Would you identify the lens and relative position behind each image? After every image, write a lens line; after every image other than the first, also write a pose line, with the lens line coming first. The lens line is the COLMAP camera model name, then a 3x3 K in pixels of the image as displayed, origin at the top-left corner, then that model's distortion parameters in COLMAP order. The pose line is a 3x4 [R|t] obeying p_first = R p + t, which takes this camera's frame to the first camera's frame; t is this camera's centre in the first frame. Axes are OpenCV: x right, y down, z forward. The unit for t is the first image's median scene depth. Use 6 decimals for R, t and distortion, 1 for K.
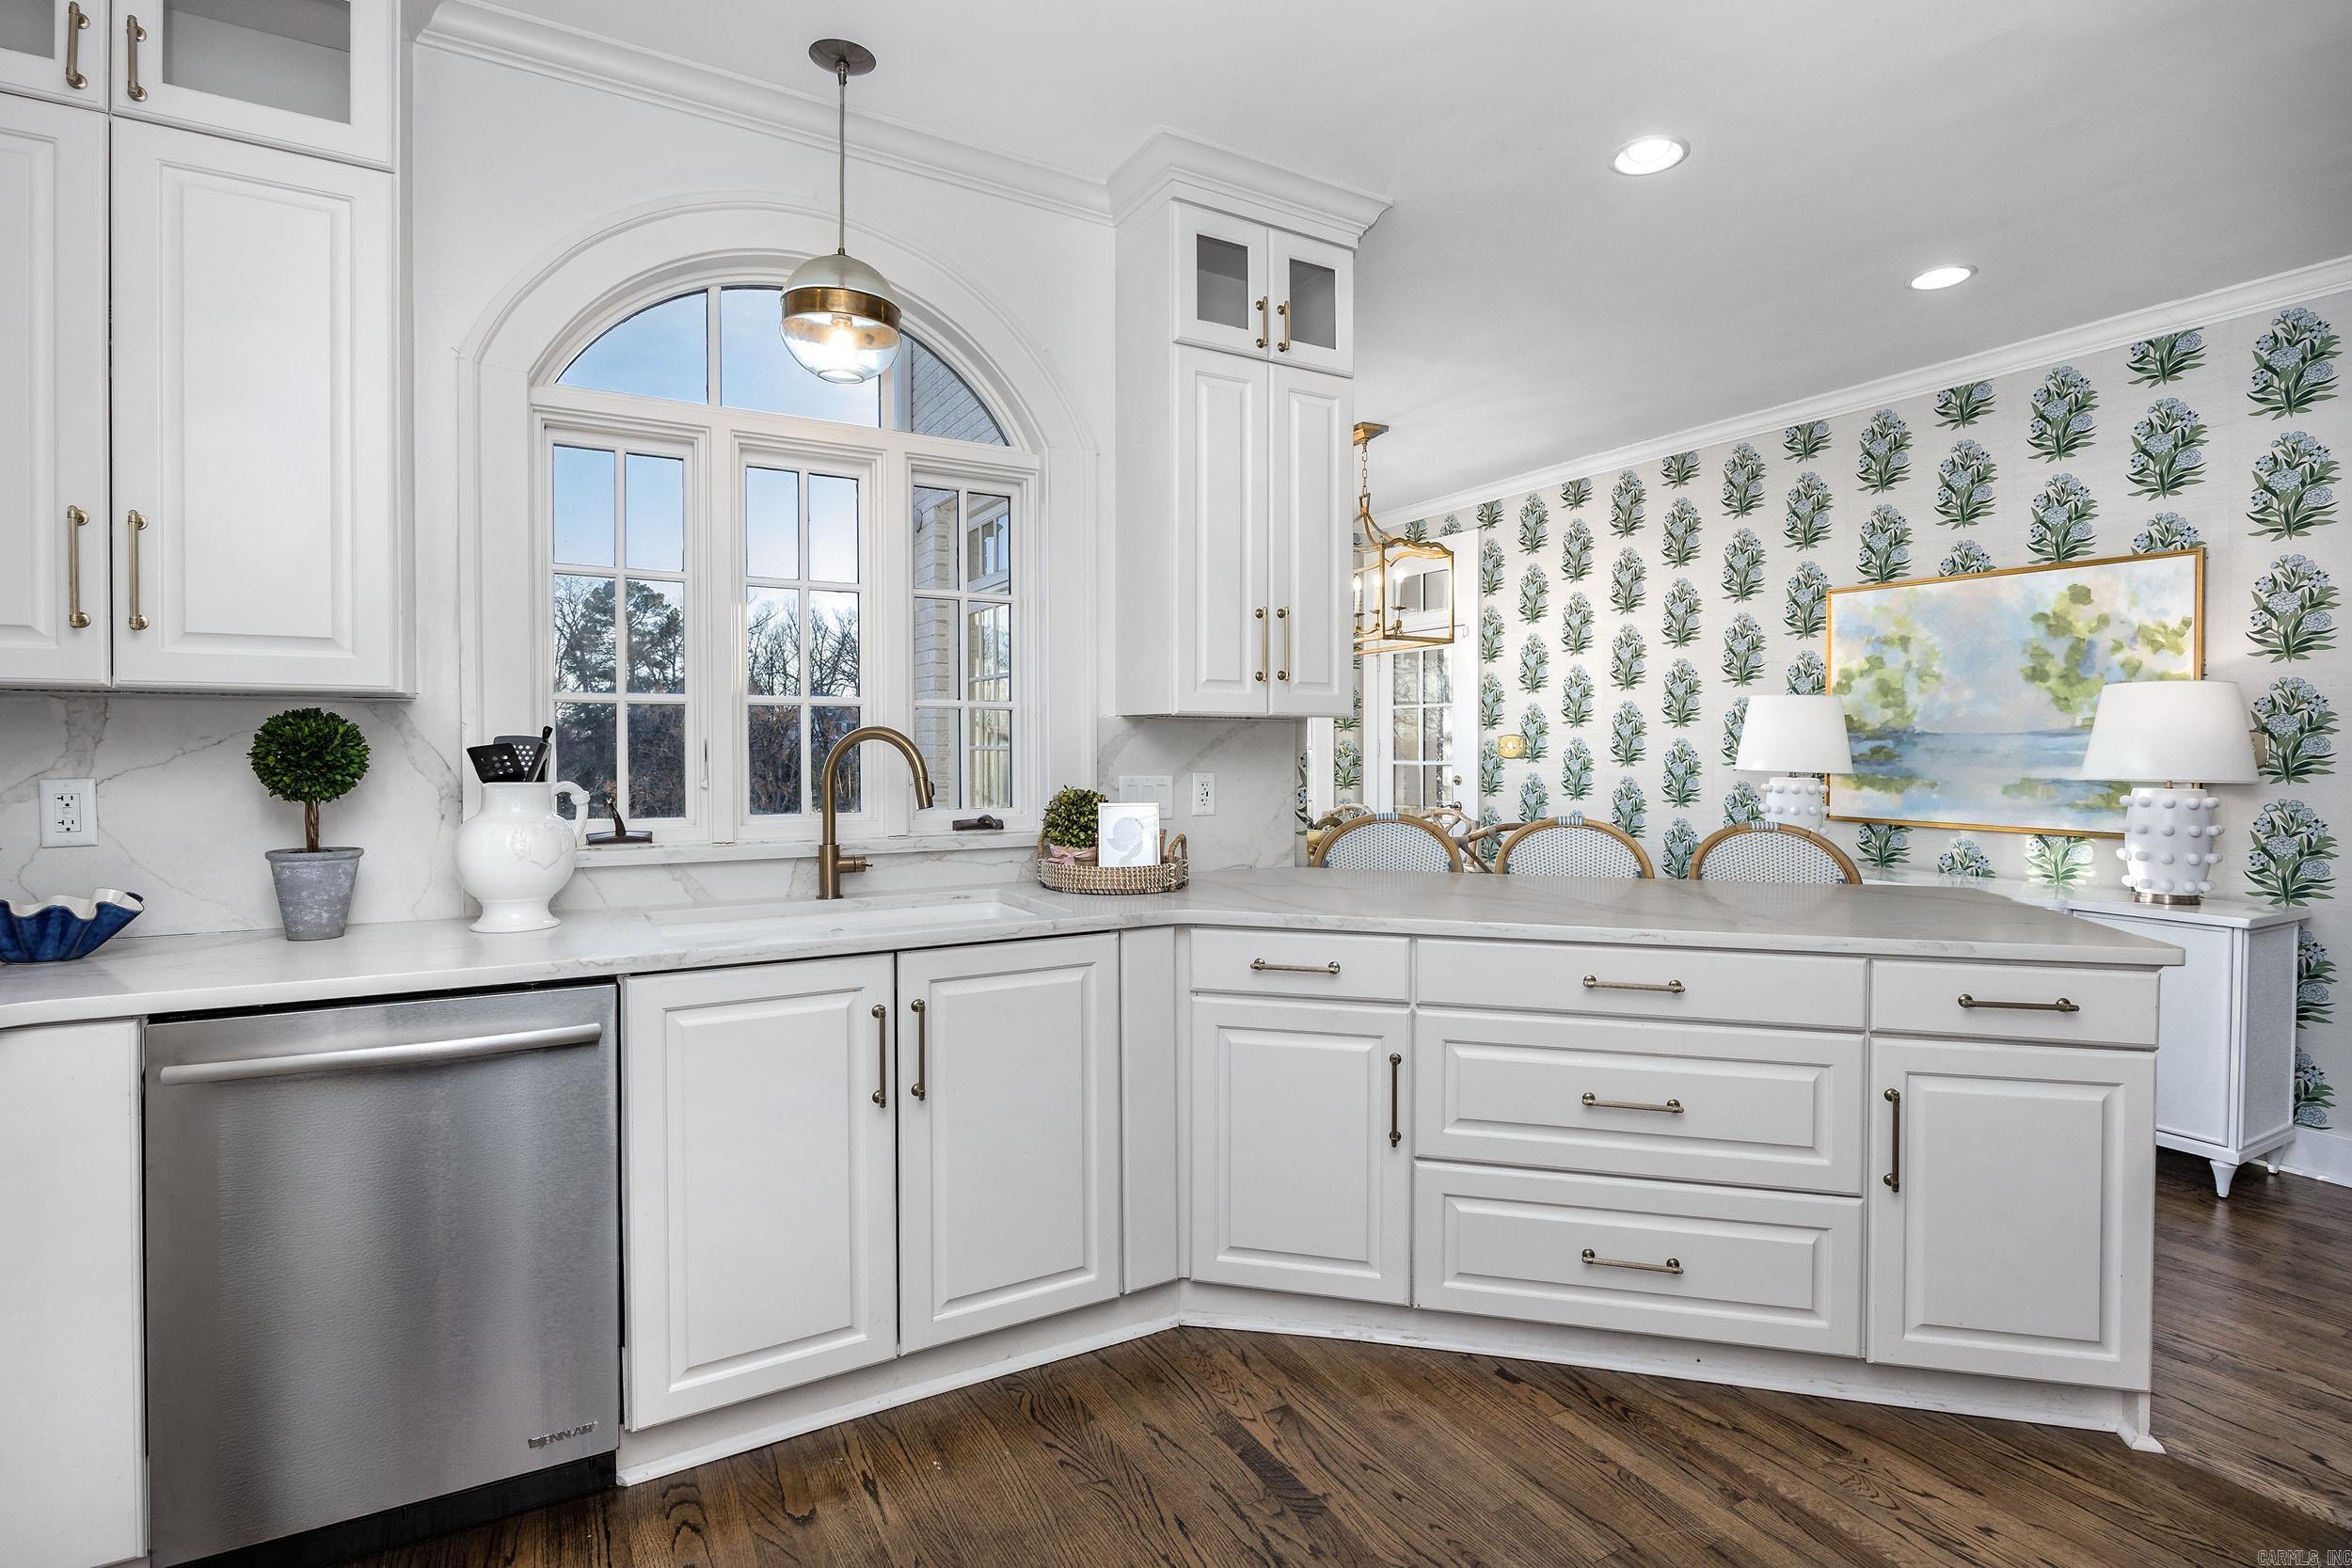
lens RADIAL K [[1079.7, 0, 1171.9], [0, 1079.7, 770.2], [0, 0, 1]] dist [-0.024050, 0.000330]
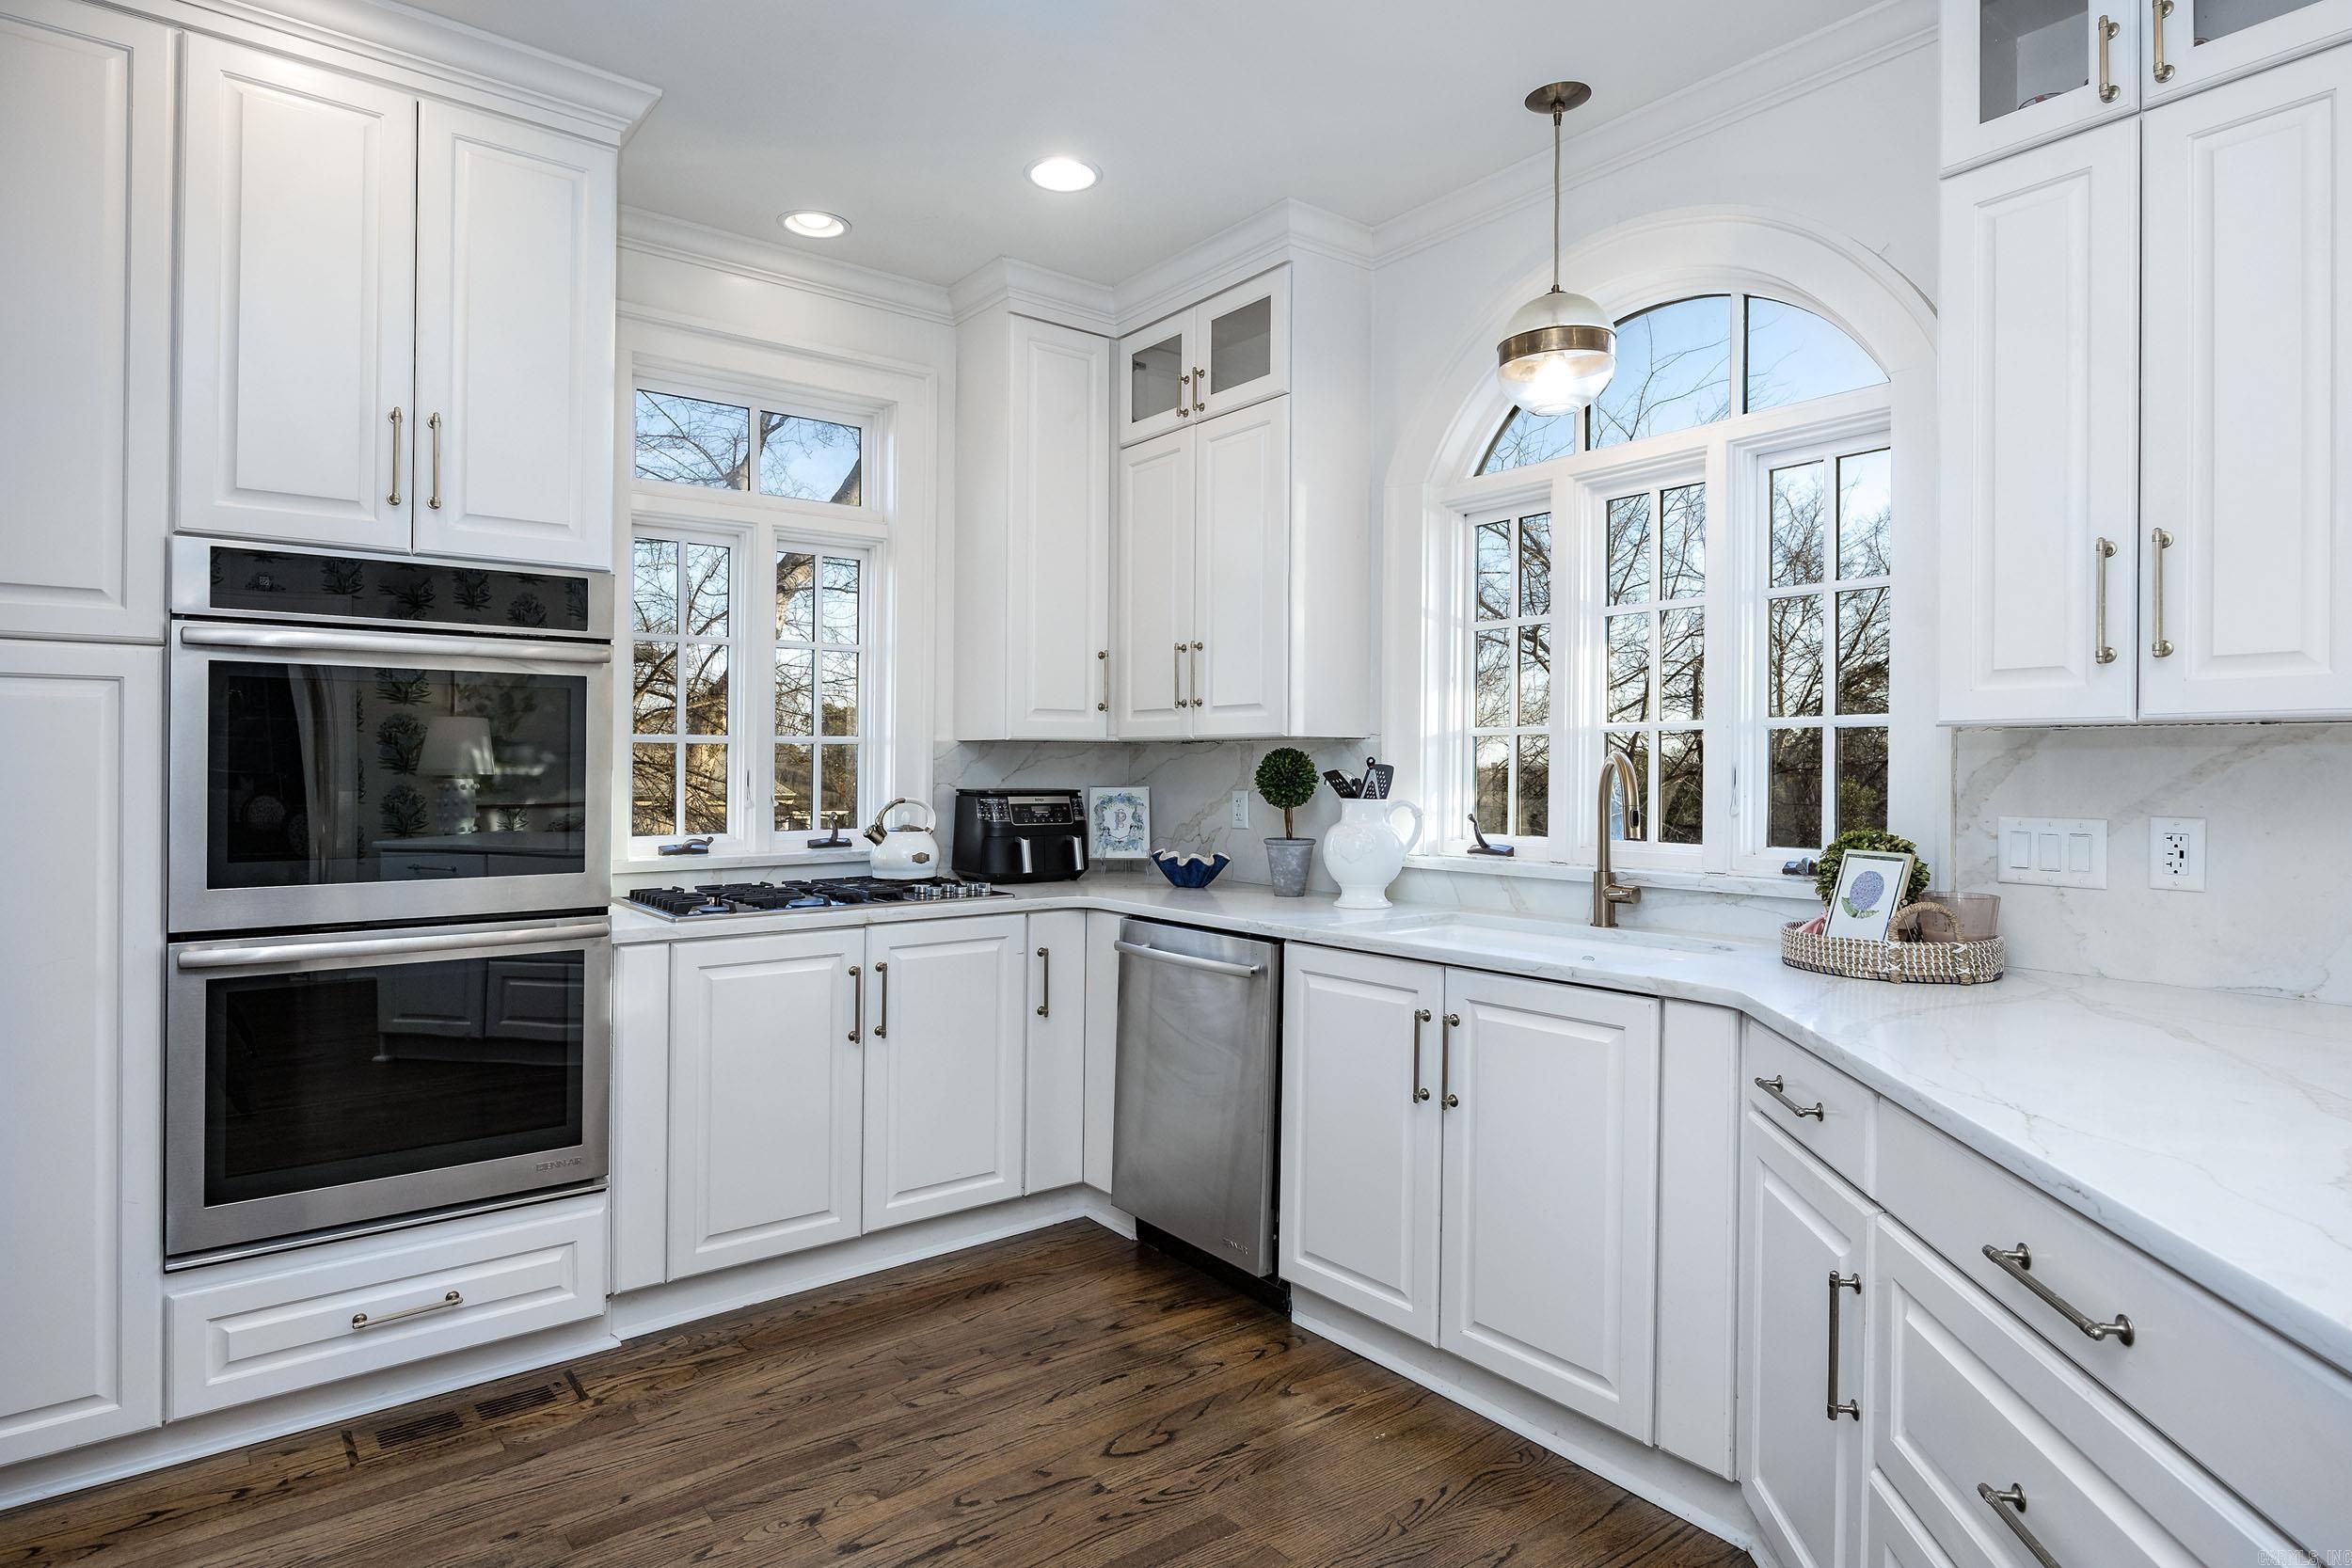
lens RADIAL K [[1271.8, 0, 1167.7], [0, 1271.8, 761.8], [0, 0, 1]] dist [0.001389, -0.002149]
pose [[0.142369, -0.012339, -0.989737, 0.841635], [-0.028805, 0.999447, -0.016603, -0.000803], [0.989394, 0.030873, 0.141935, 0.475984]]
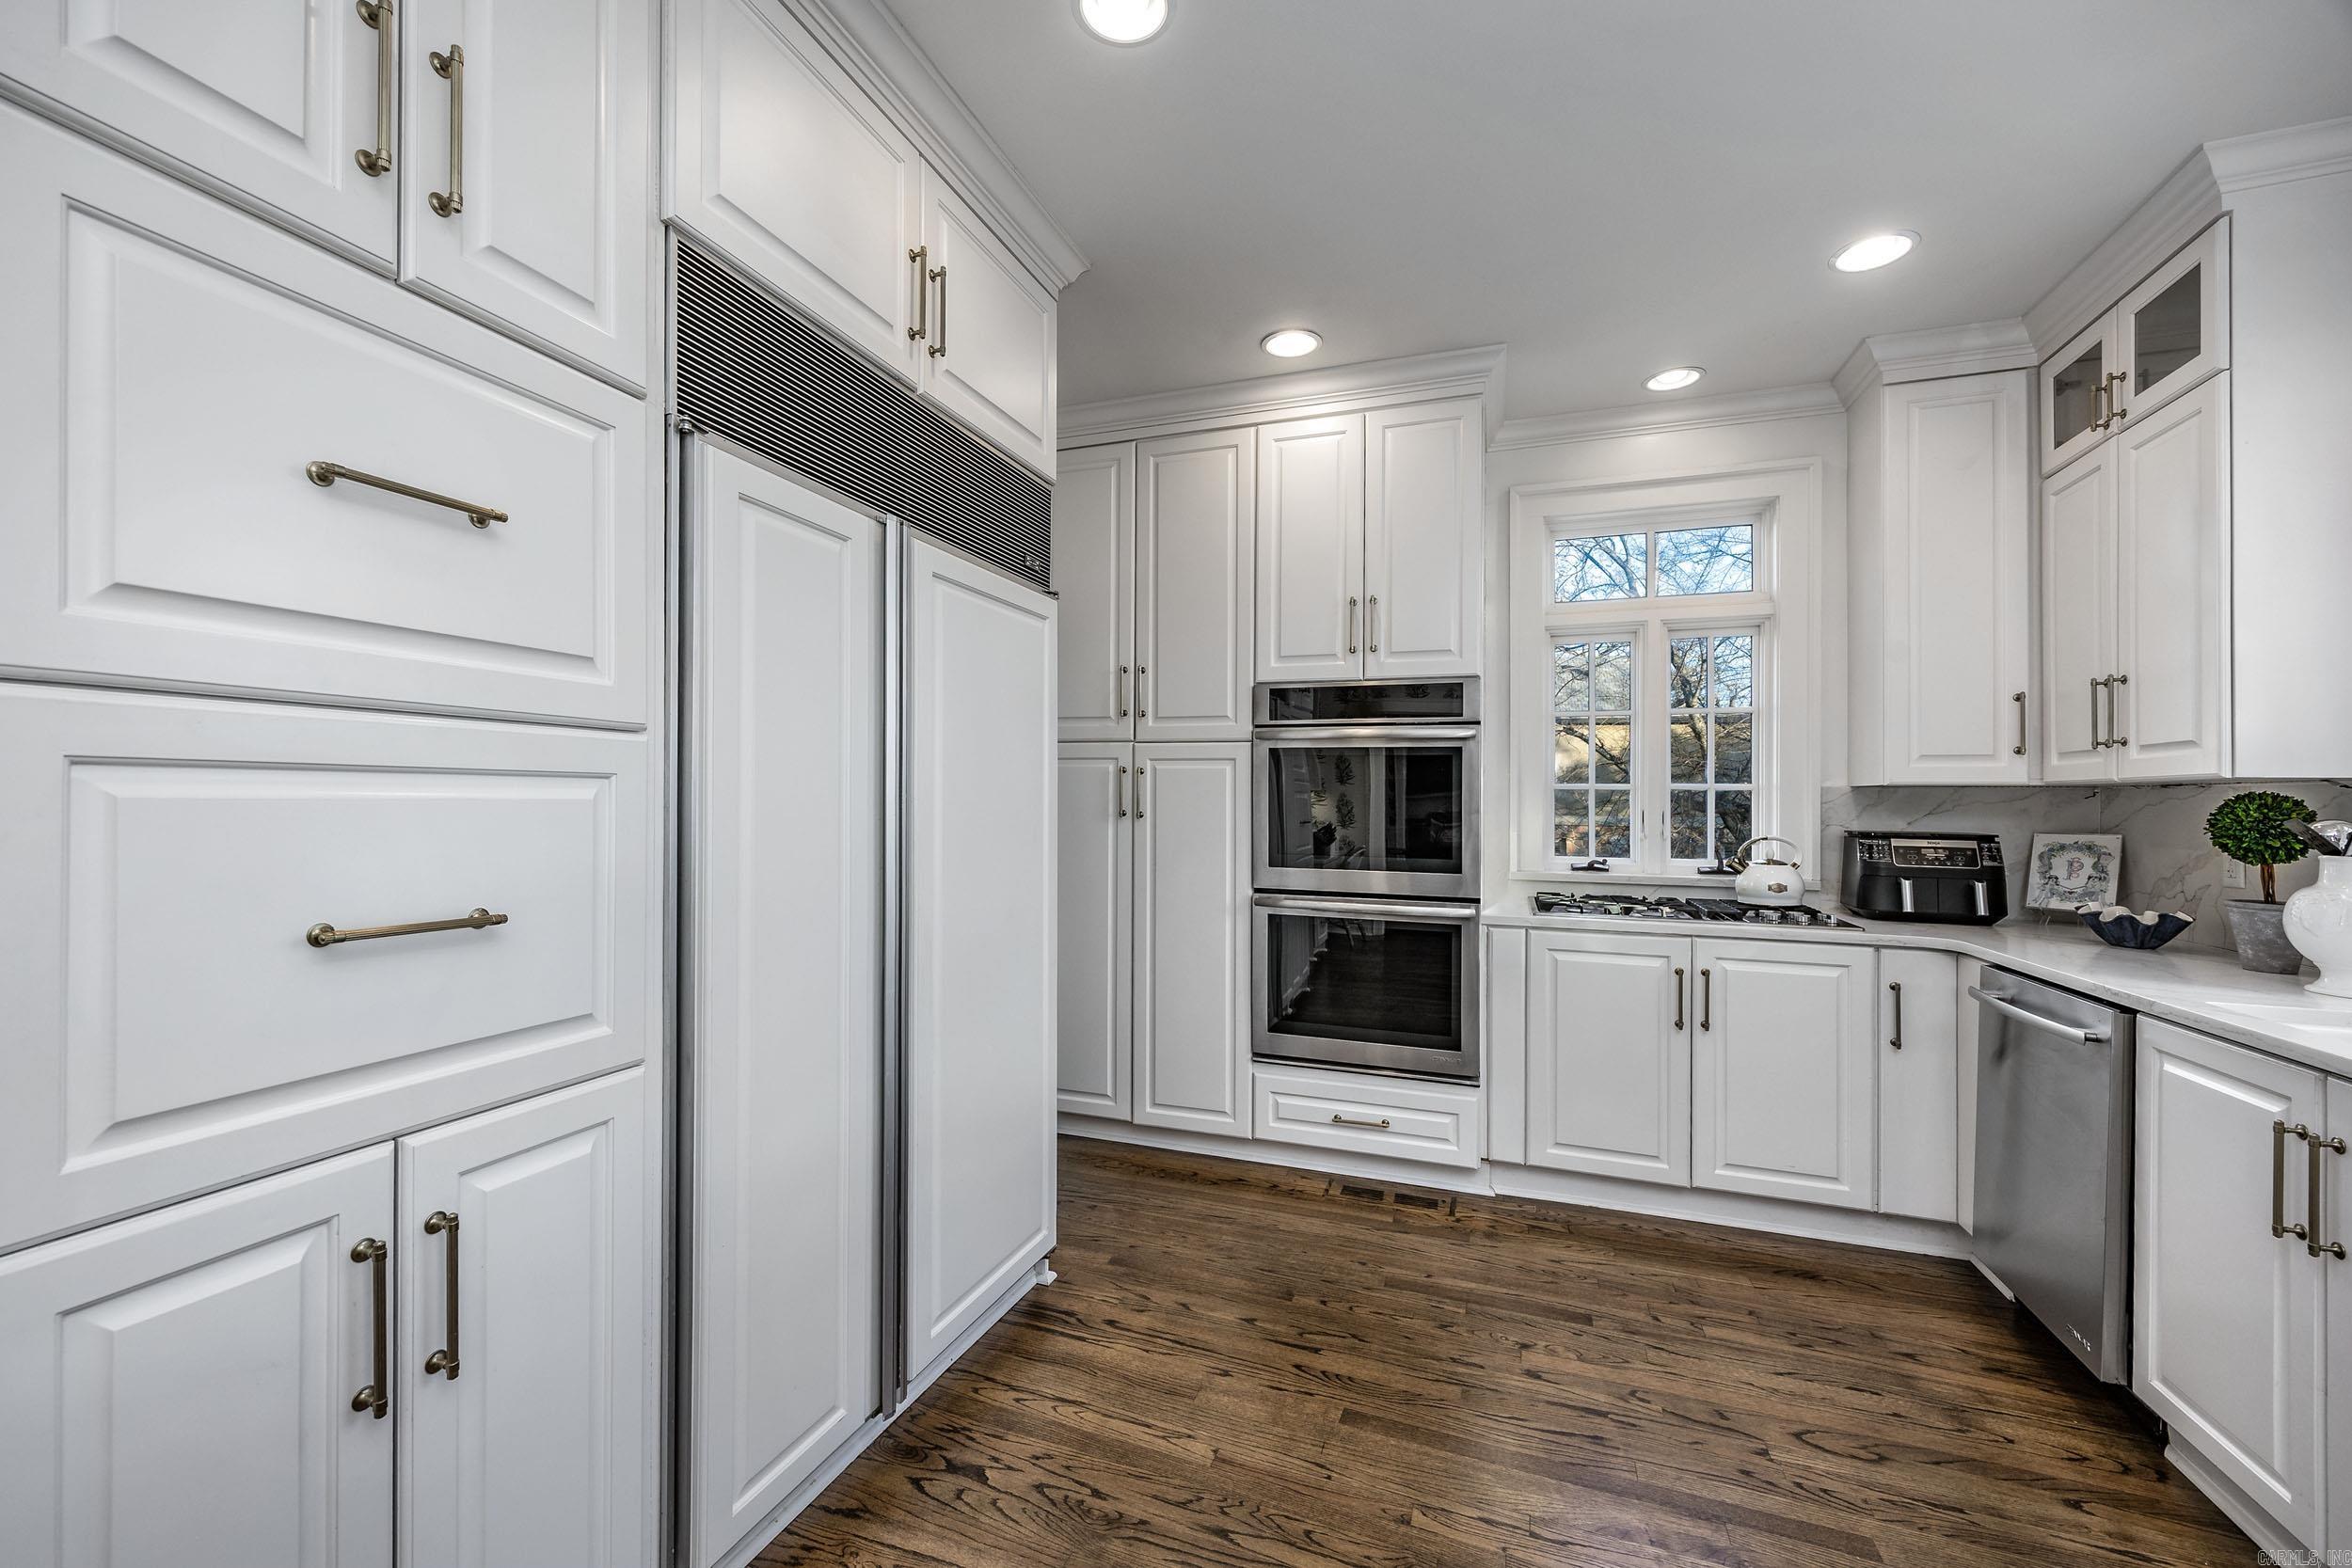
lens RADIAL K [[951.5, 0, 1166.7], [0, 951.5, 802.9], [0, 0, 1]] dist [-0.000894, -0.000453]
pose [[-0.766041, -0.016291, -0.642585, 0.788438], [-0.037023, 0.999137, 0.018806, -0.013720], [0.641725, 0.038197, -0.765983, 0.864246]]
